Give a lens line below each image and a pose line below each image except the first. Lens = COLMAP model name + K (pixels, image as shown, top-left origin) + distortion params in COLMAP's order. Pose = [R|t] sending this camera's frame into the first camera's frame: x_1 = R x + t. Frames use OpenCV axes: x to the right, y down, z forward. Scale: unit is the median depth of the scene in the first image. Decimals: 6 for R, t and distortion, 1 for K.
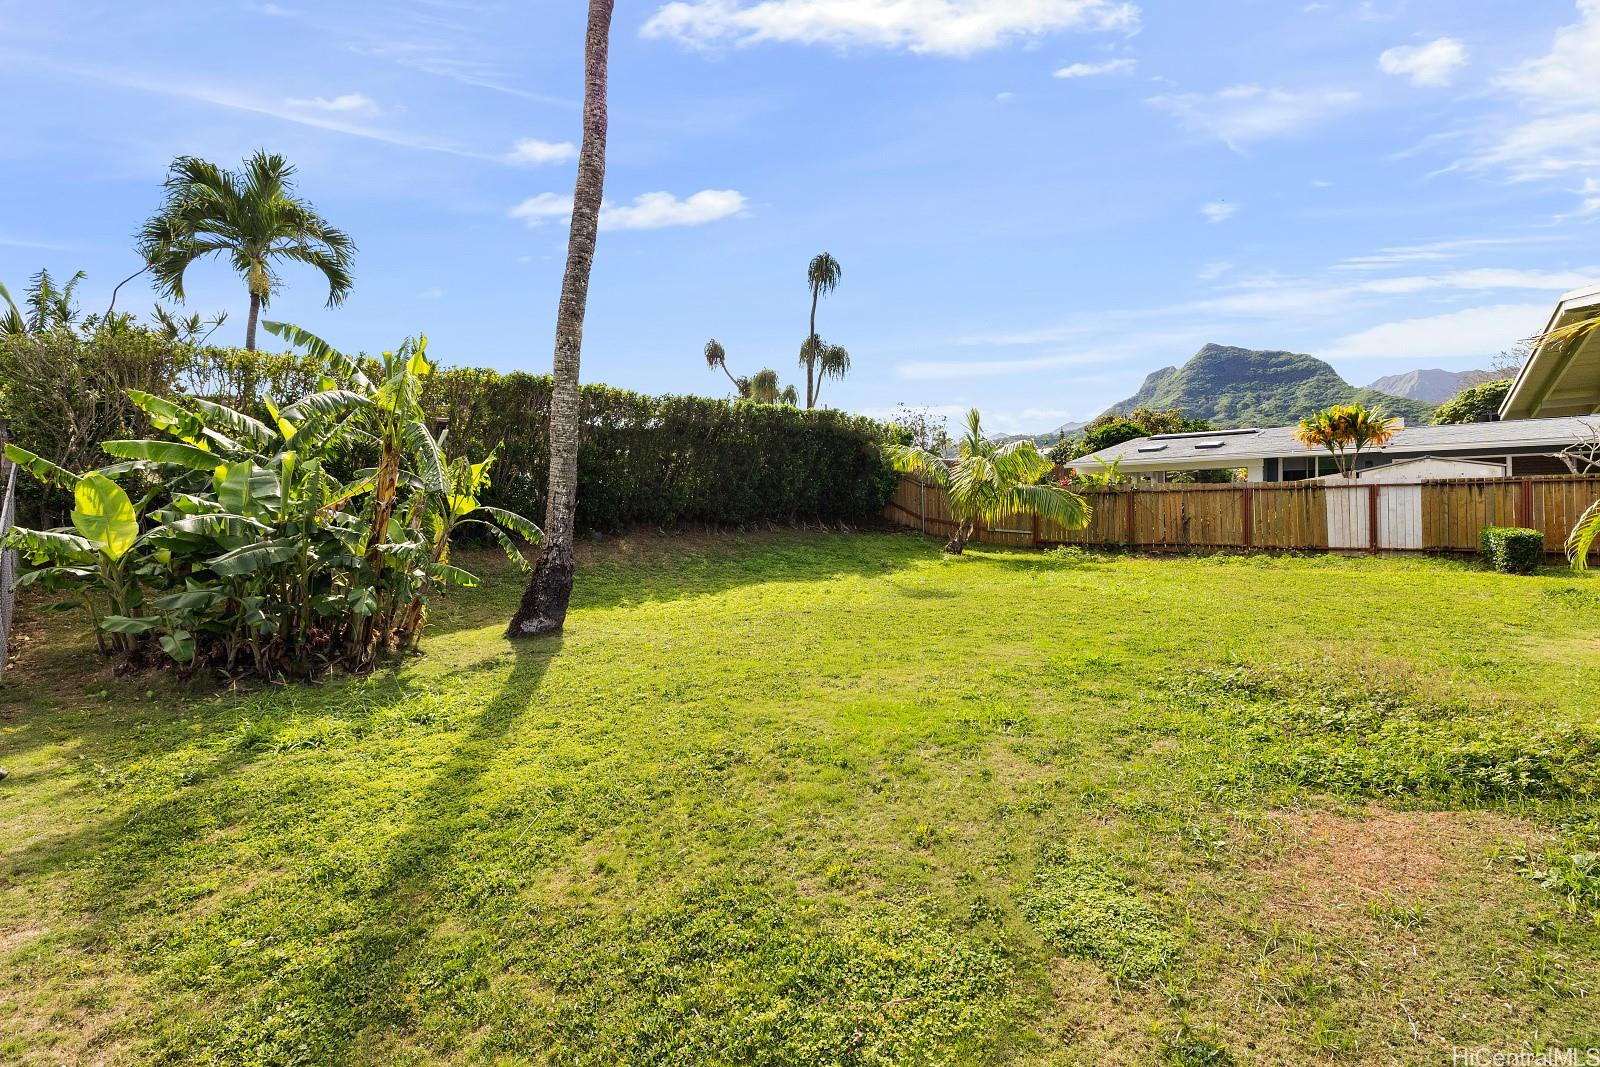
lens RADIAL K [[699.7, 0, 800.0], [0, 699.7, 533.5], [0, 0, 1]] dist [0.000337, -0.000006]
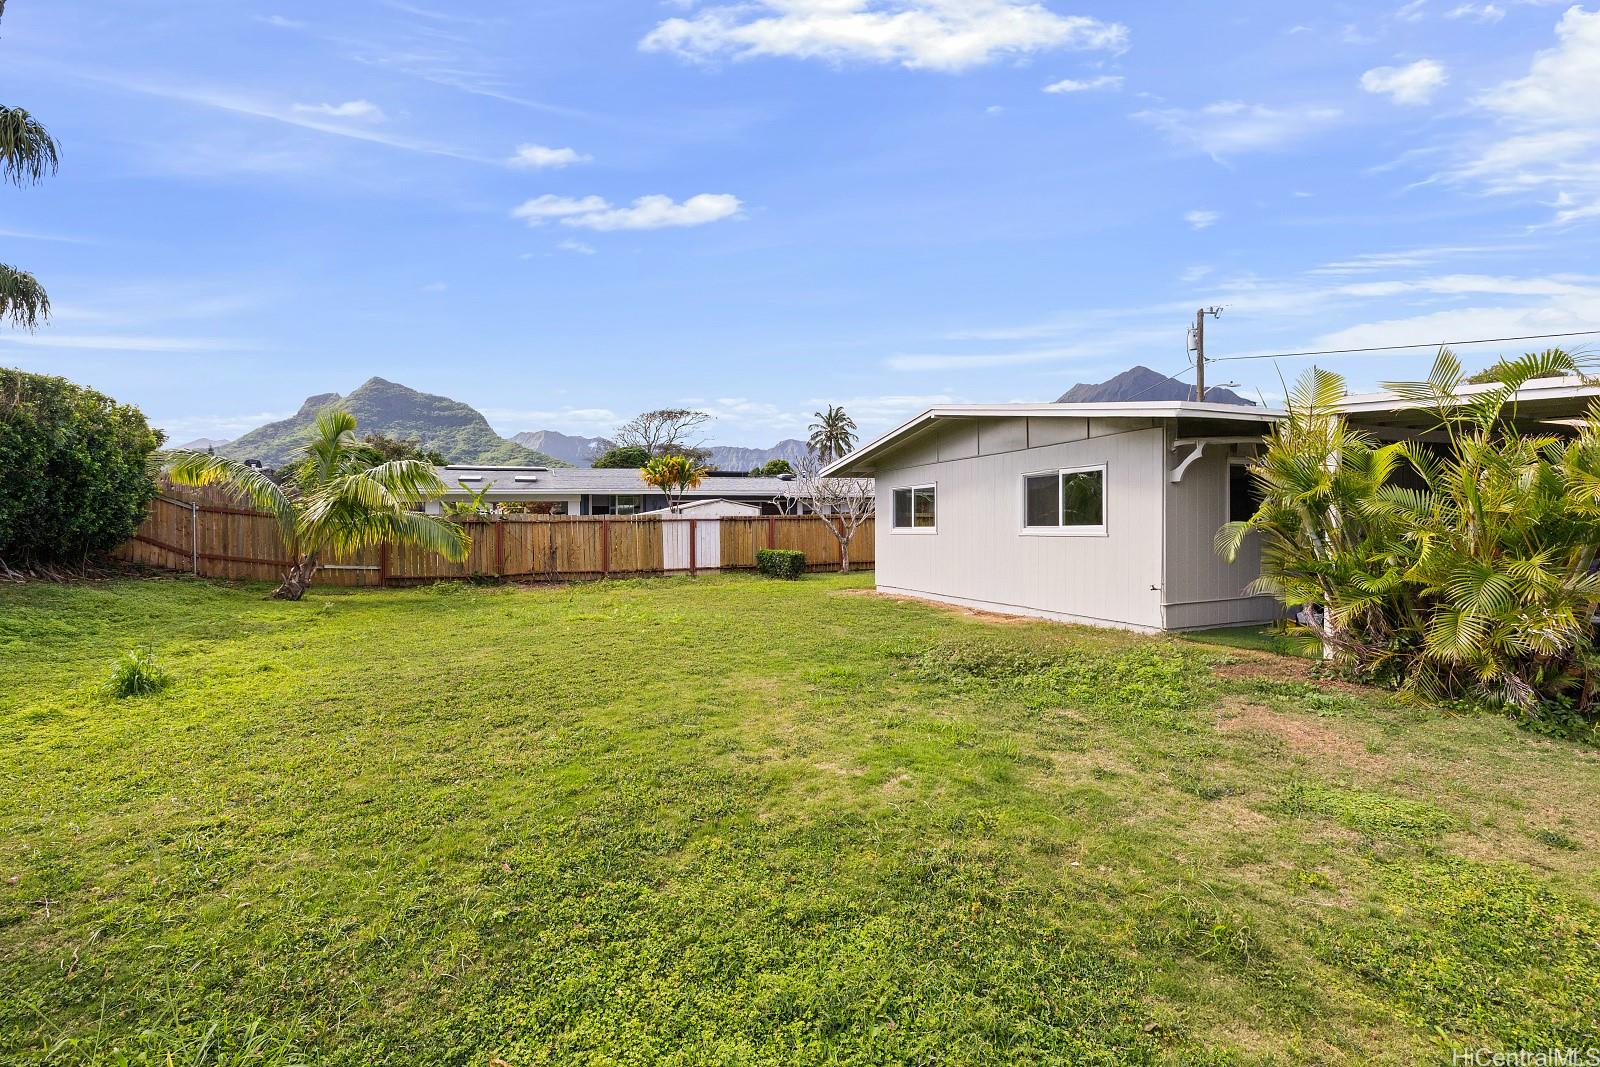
lens RADIAL K [[699.7, 0, 800.0], [0, 699.7, 533.5], [0, 0, 1]] dist [0.000337, -0.000006]
pose [[0.483666, 0.002733, 0.875248, -0.207554], [0.038648, 0.998953, -0.024476, -0.003761], [-0.874399, 0.045665, 0.483054, 0.194205]]
